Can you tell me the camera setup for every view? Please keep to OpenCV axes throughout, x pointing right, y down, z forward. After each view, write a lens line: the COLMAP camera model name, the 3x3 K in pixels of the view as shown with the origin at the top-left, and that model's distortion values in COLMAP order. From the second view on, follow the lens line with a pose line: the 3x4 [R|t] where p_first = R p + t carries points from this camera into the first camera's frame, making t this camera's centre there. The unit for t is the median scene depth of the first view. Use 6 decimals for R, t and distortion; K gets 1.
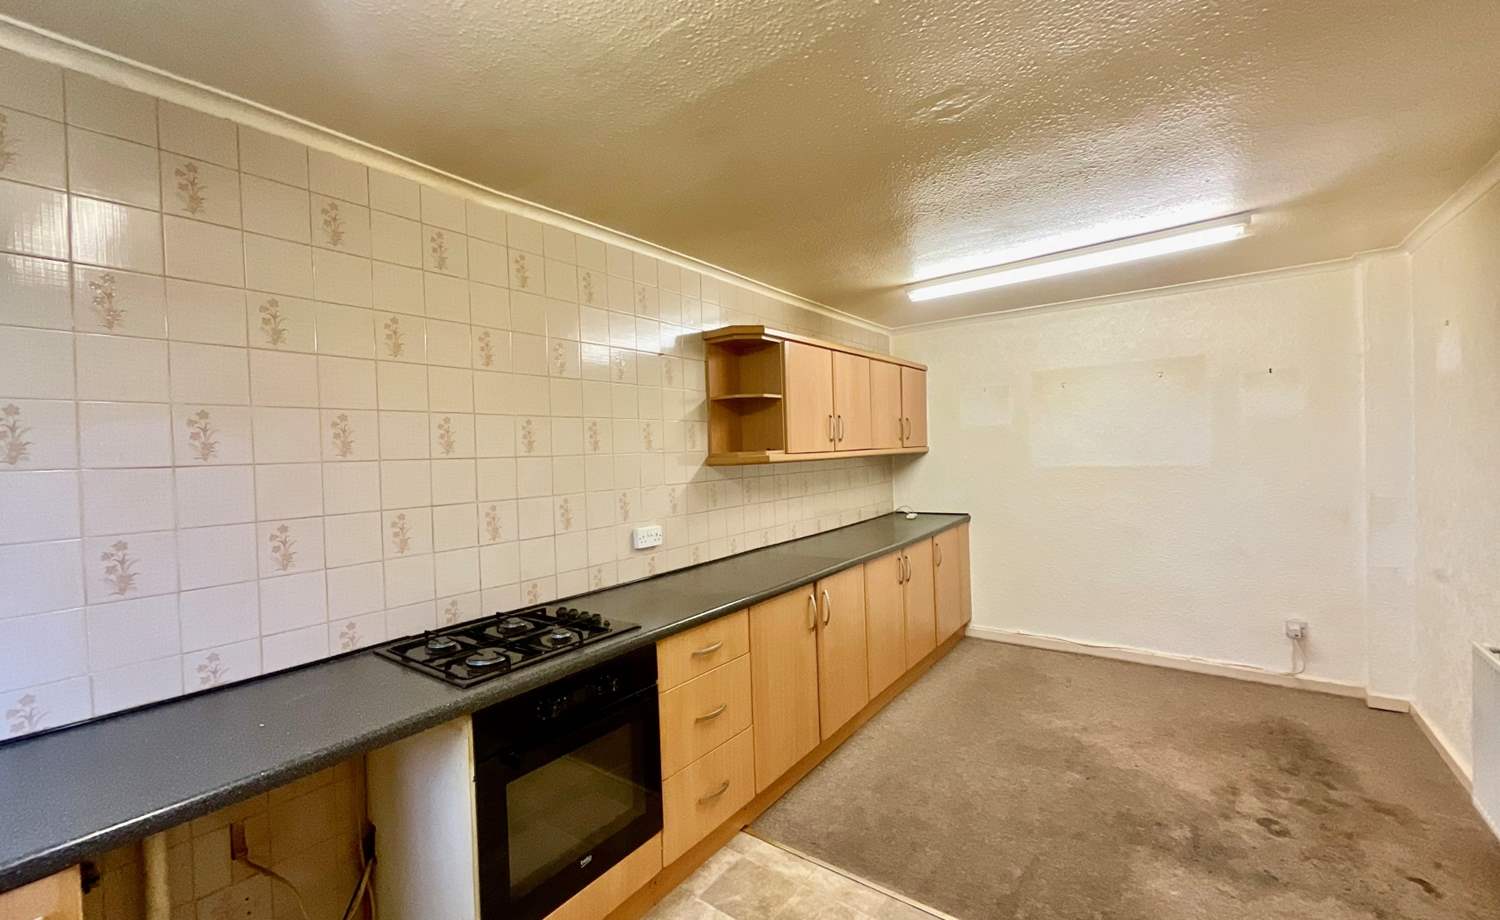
lens RADIAL K [[604.3, 0, 750.0], [0, 604.3, 460.0], [0, 0, 1]] dist [-0.009407, 0.000145]
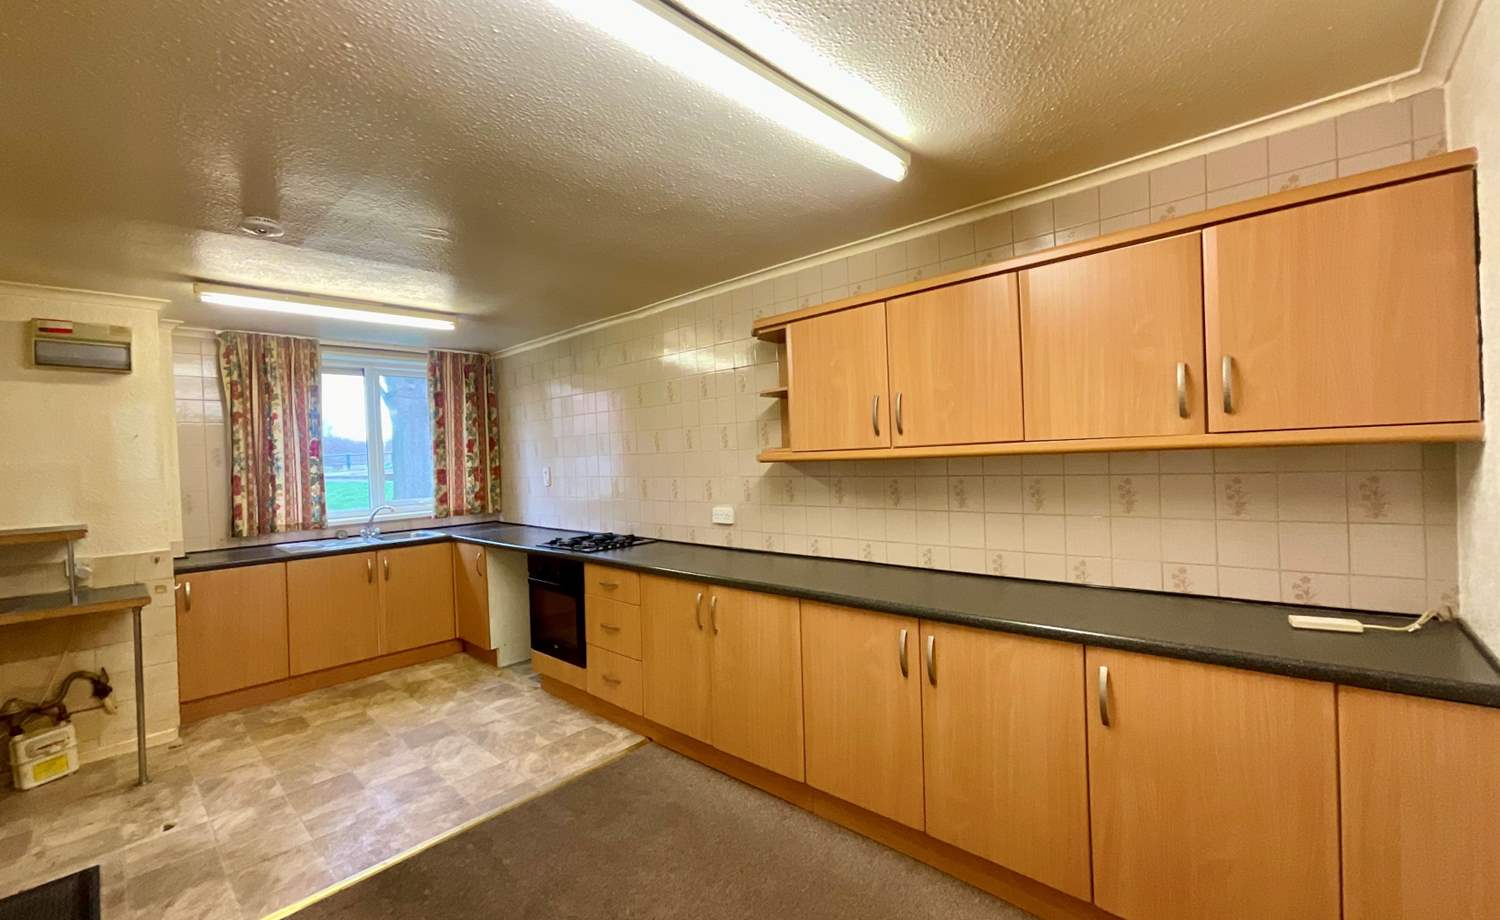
lens RADIAL K [[610.2, 0, 749.8], [0, 610.2, 454.6], [0, 0, 1]] dist [0.000089, 0.000037]
pose [[-0.102165, 0.037710, -0.994052, 1.132207], [0.028077, 0.998992, 0.035012, -0.047410], [0.994371, -0.024333, -0.103121, 1.215996]]
